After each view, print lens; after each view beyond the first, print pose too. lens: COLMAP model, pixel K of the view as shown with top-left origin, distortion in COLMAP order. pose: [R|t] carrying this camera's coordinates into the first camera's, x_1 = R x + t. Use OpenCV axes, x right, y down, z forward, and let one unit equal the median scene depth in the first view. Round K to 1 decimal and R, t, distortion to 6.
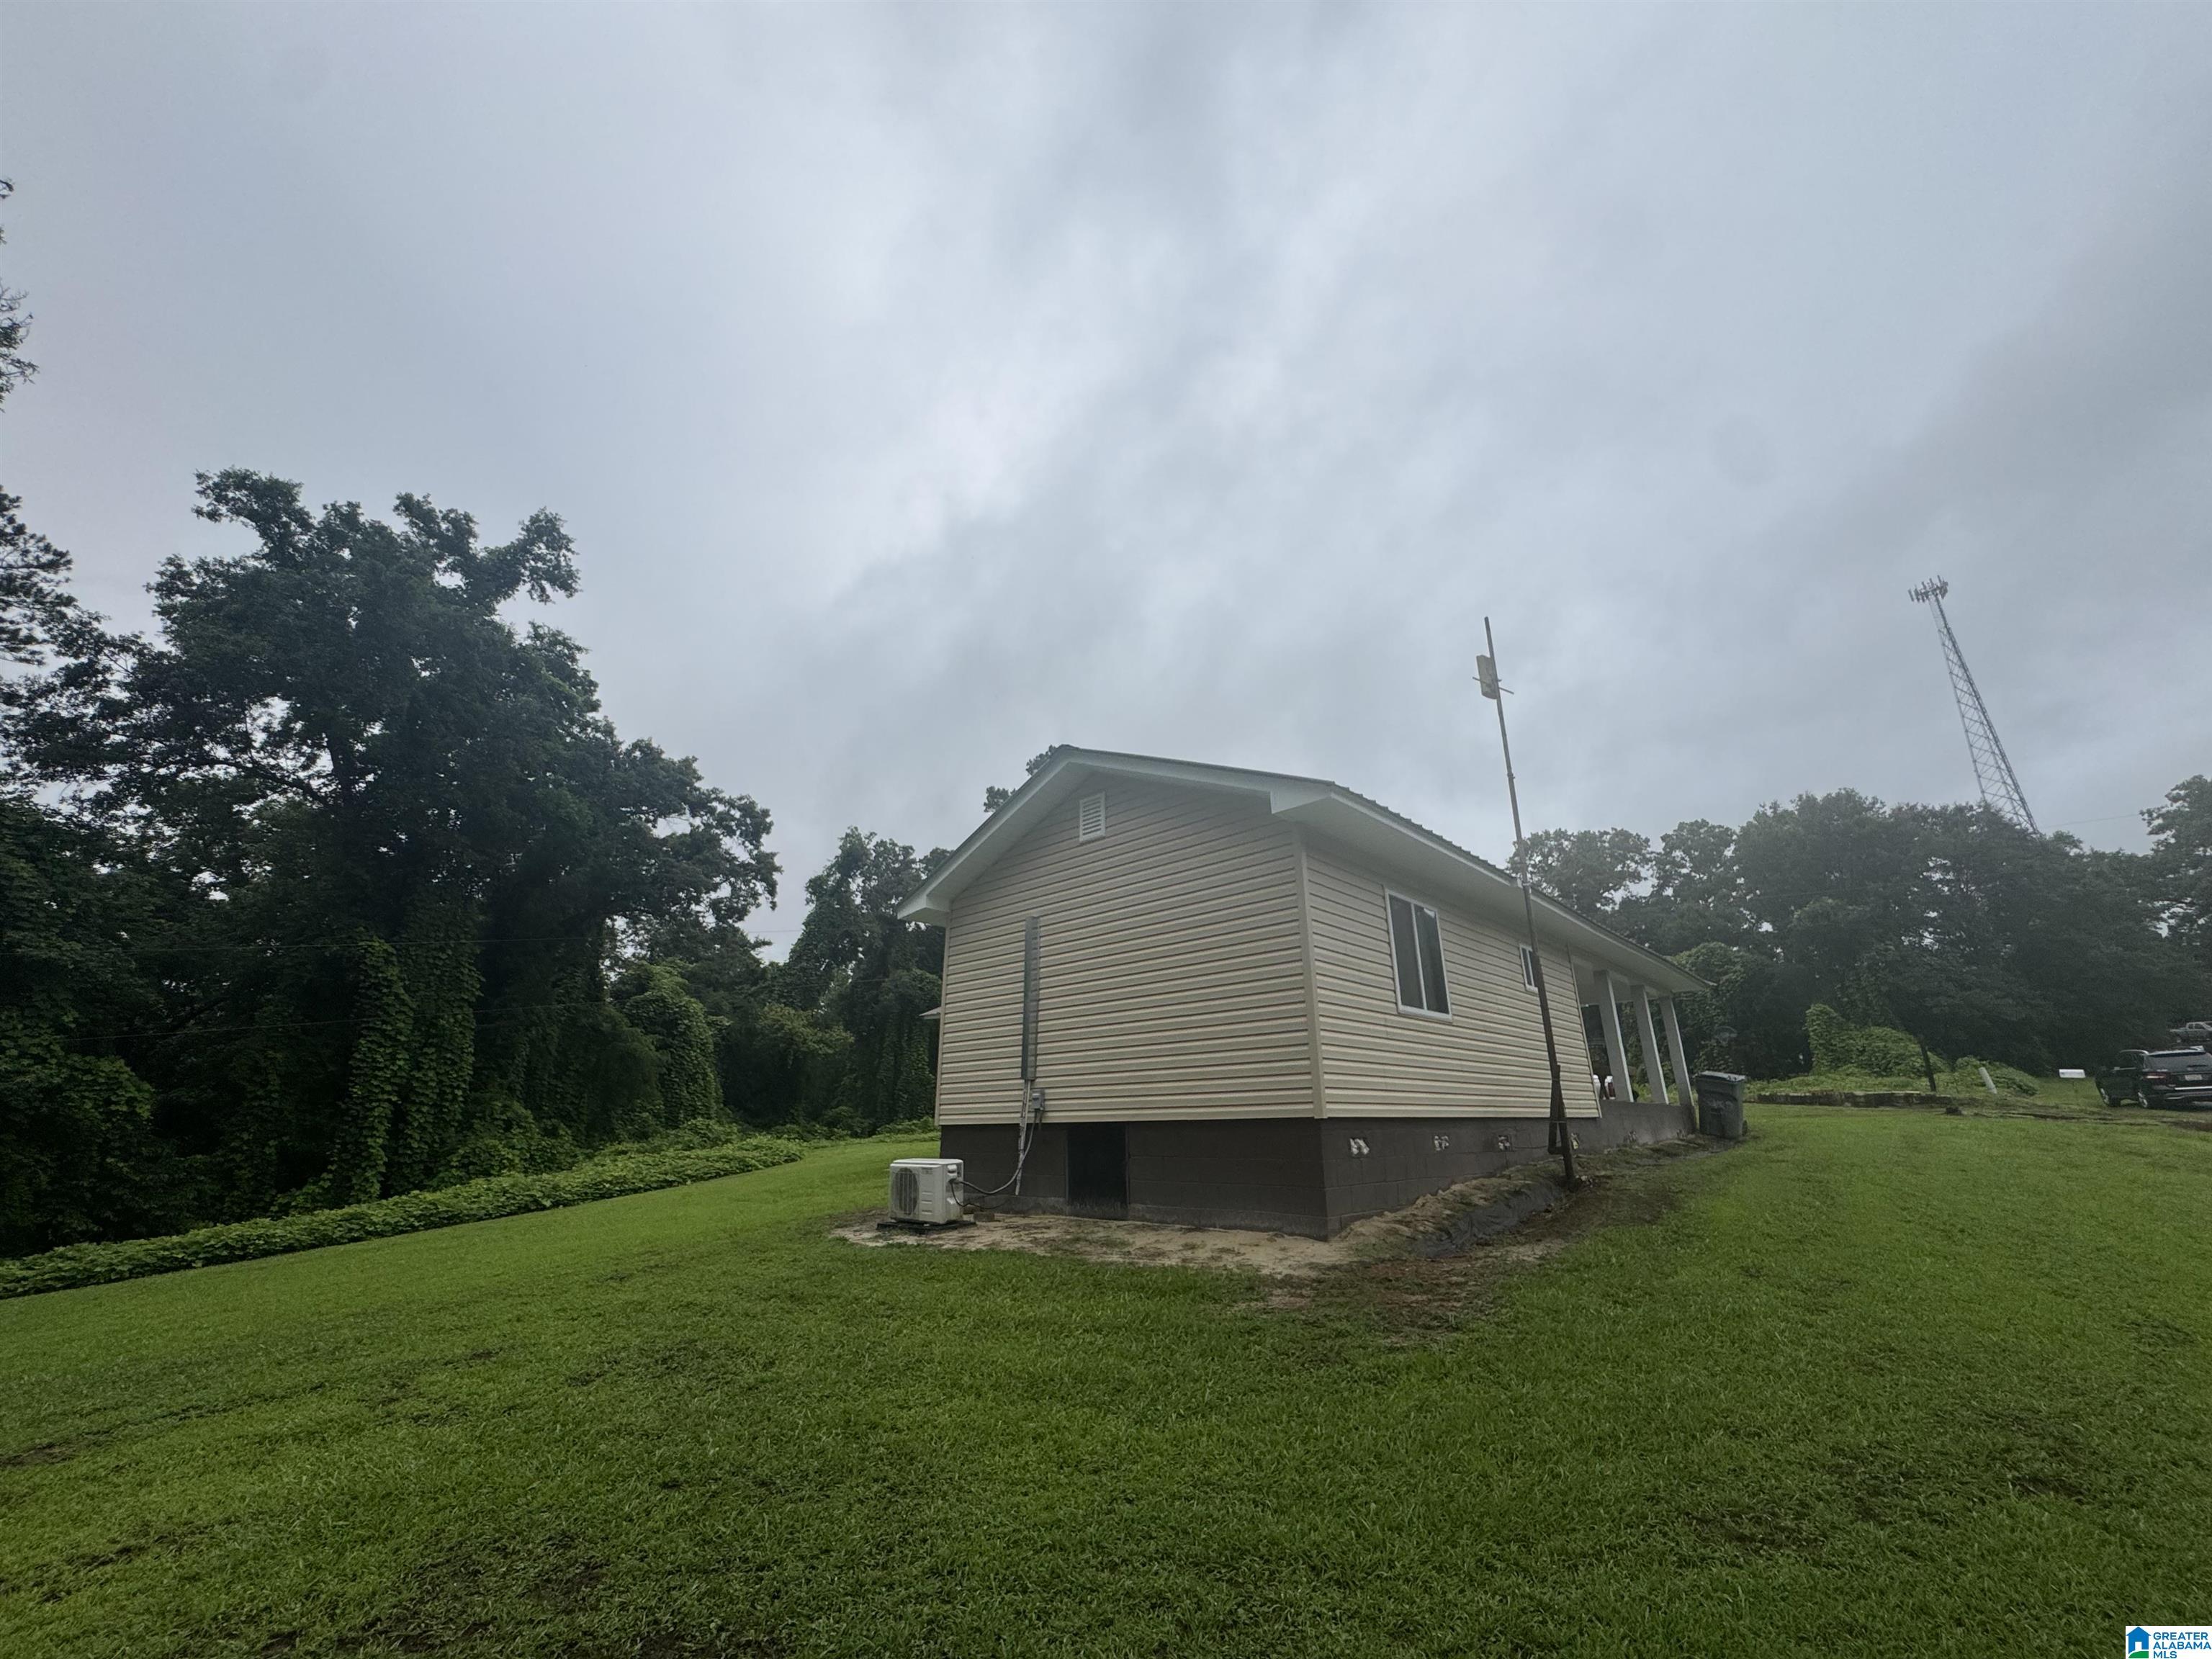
lens RADIAL K [[885.3, 0, 1106.0], [0, 885.3, 829.5], [0, 0, 1]] dist [-0.002582, 0.000151]
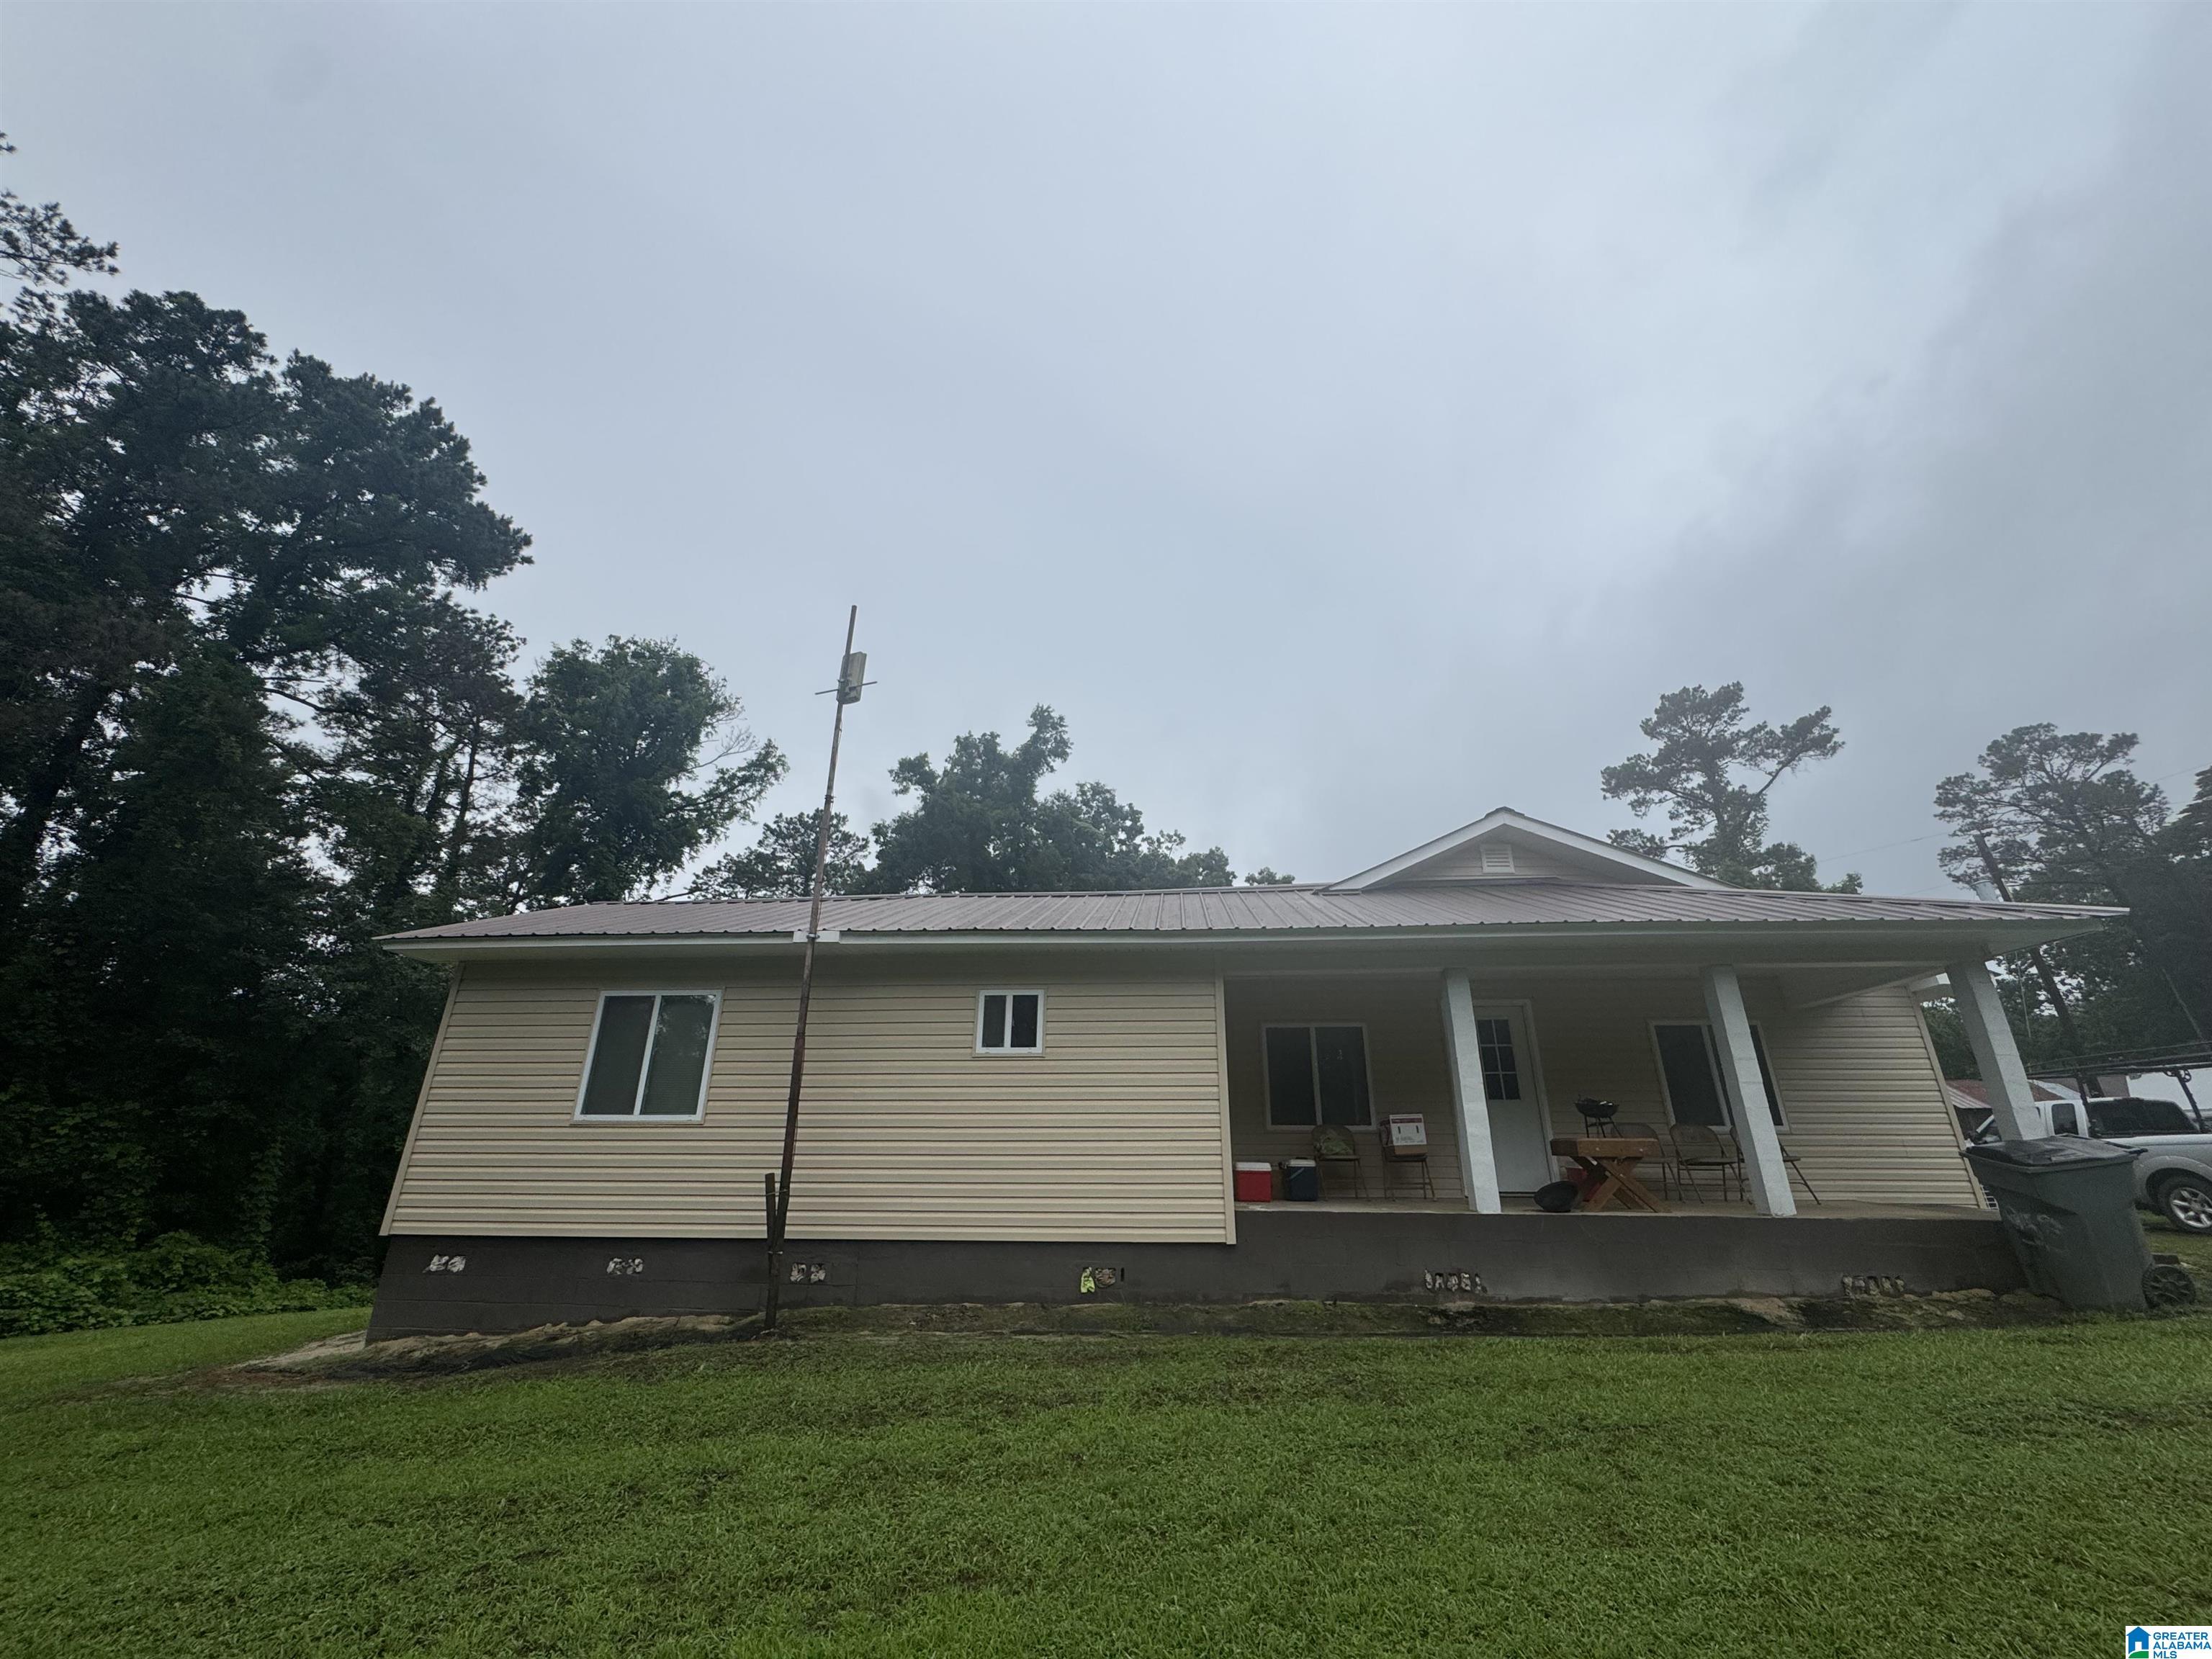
lens RADIAL K [[885.3, 0, 1106.0], [0, 885.3, 829.5], [0, 0, 1]] dist [-0.002582, 0.000151]
pose [[0.624050, -0.276161, -0.730956, 0.335109], [0.243638, 0.957597, -0.153783, 0.042446], [0.742430, -0.082120, 0.664871, 0.182369]]
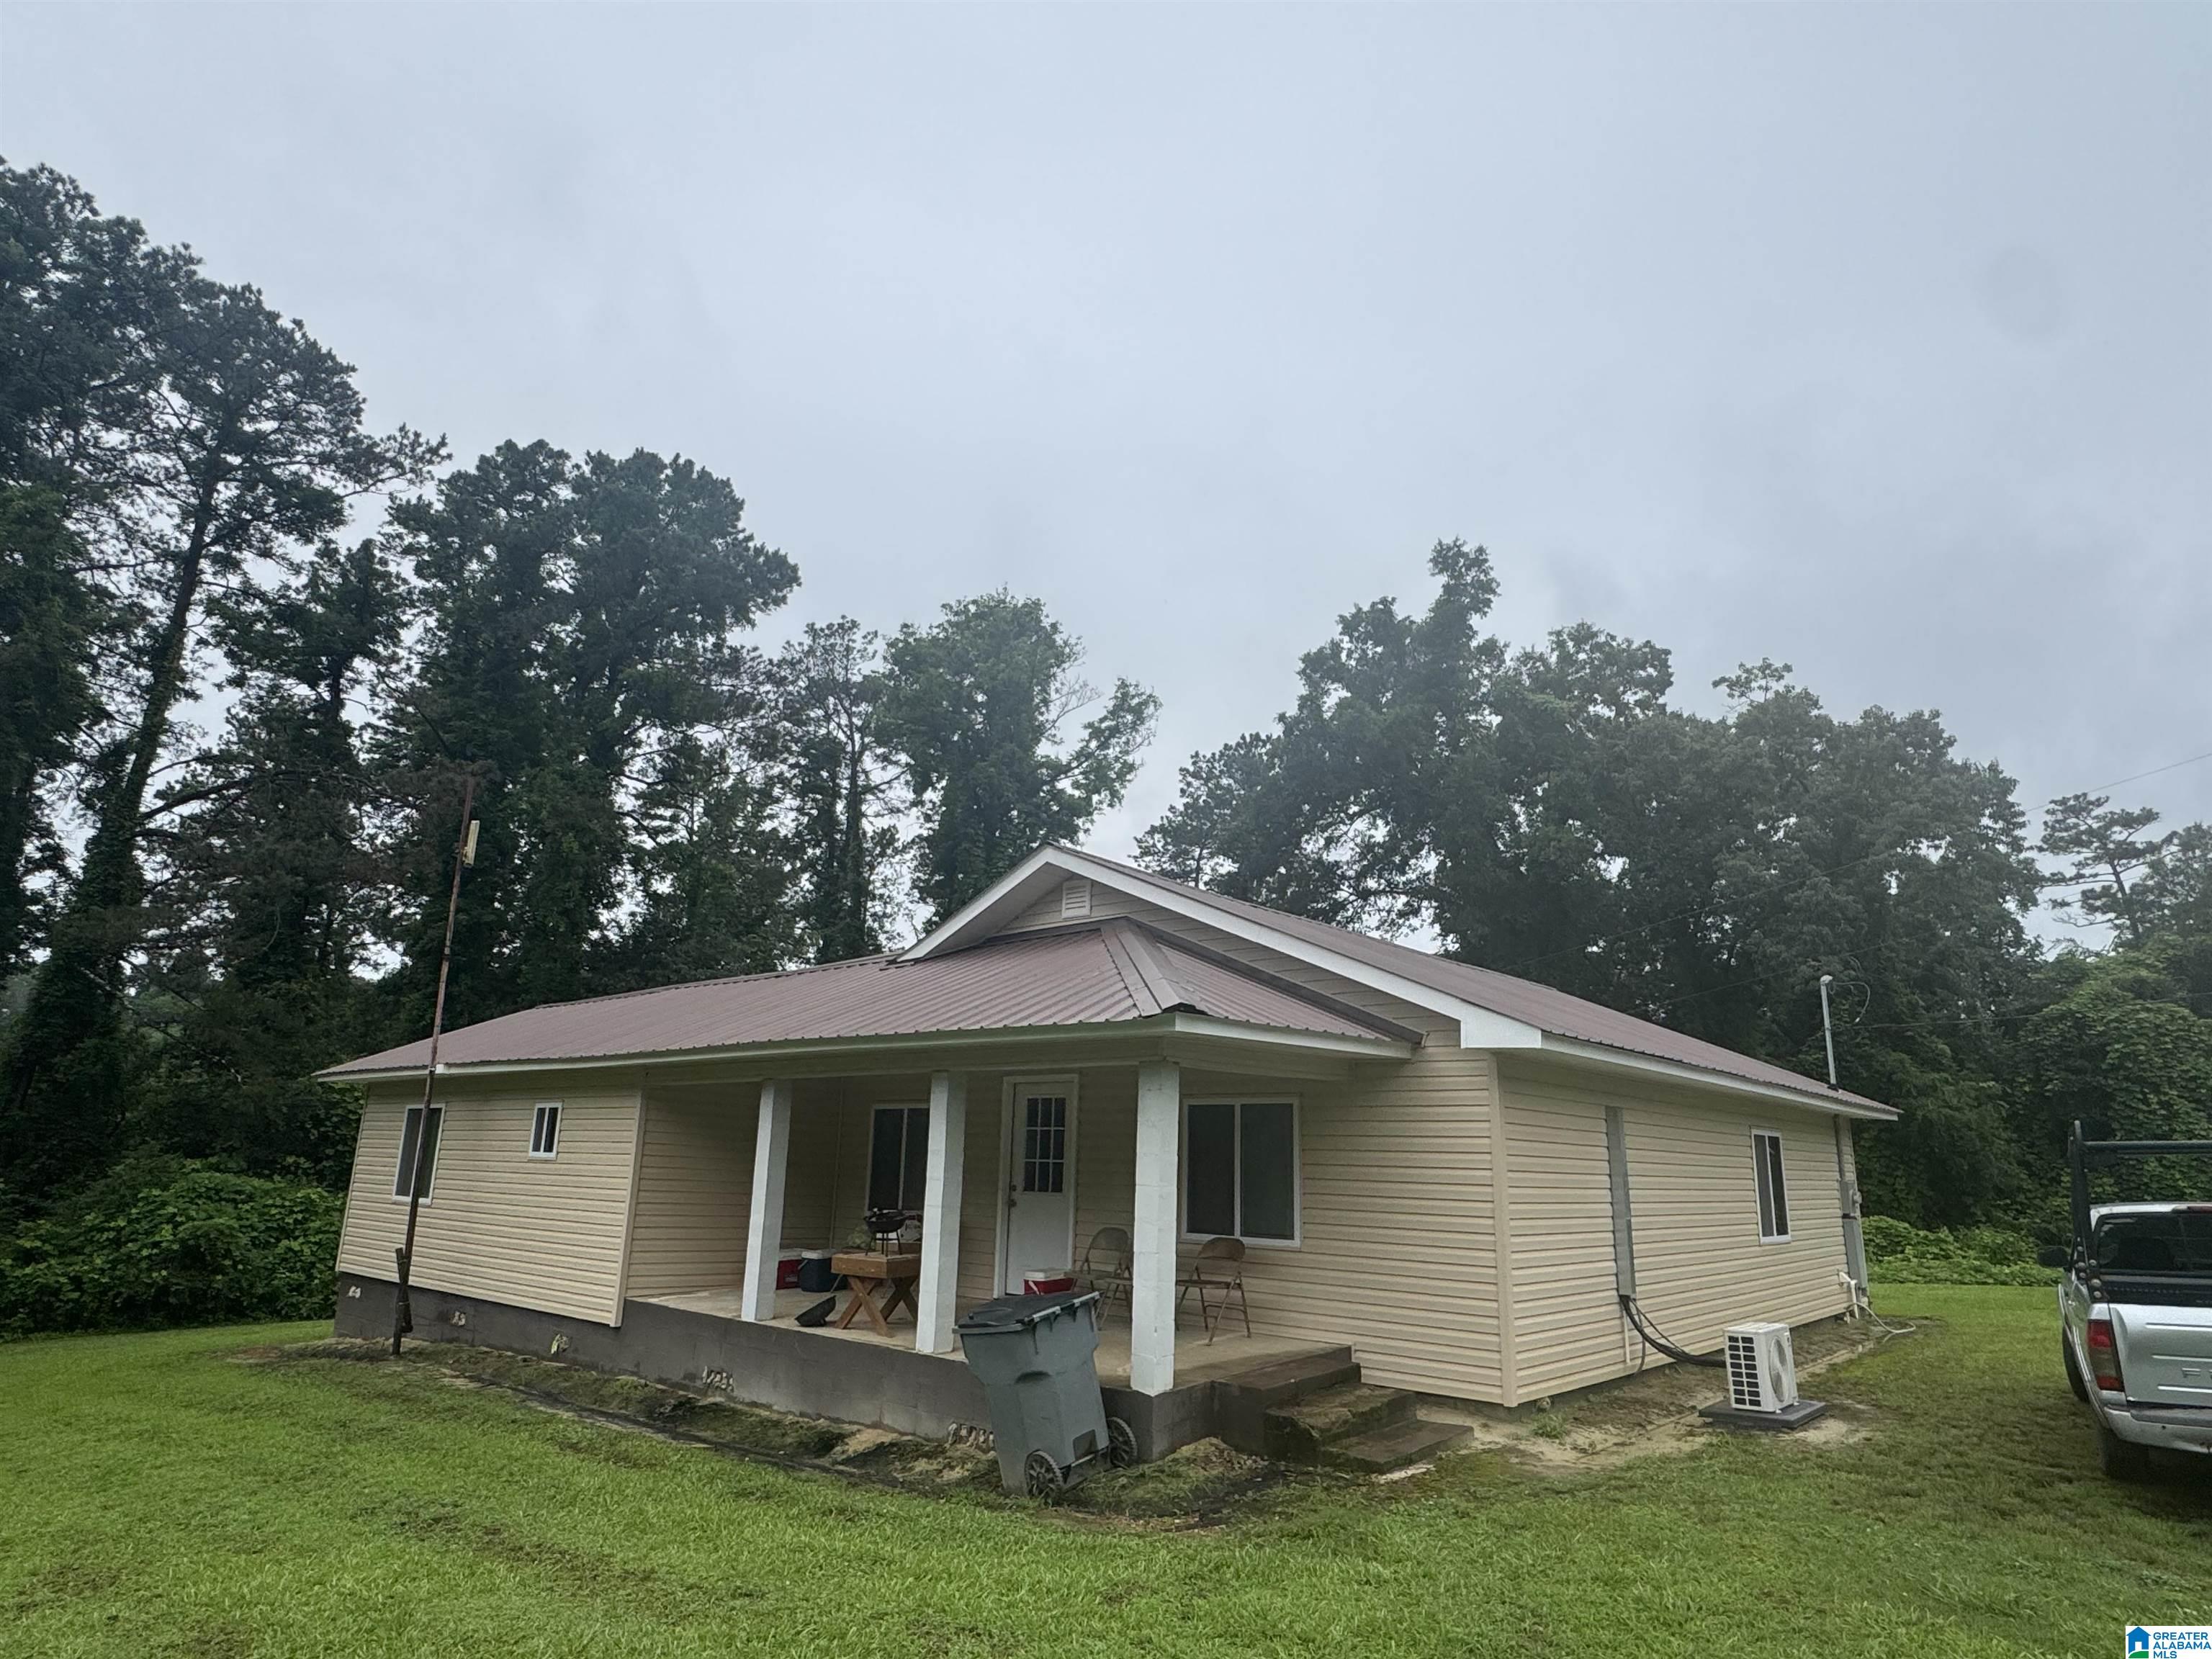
lens RADIAL K [[1273.6, 0, 1106.0], [0, 1273.6, 829.5], [0, 0, 1]] dist [-0.003867, -0.001505]
pose [[0.029637, -0.246656, -0.968650, 0.537373], [0.303063, 0.925677, -0.226441, 0.101136], [0.952509, -0.286851, 0.102186, 0.448988]]
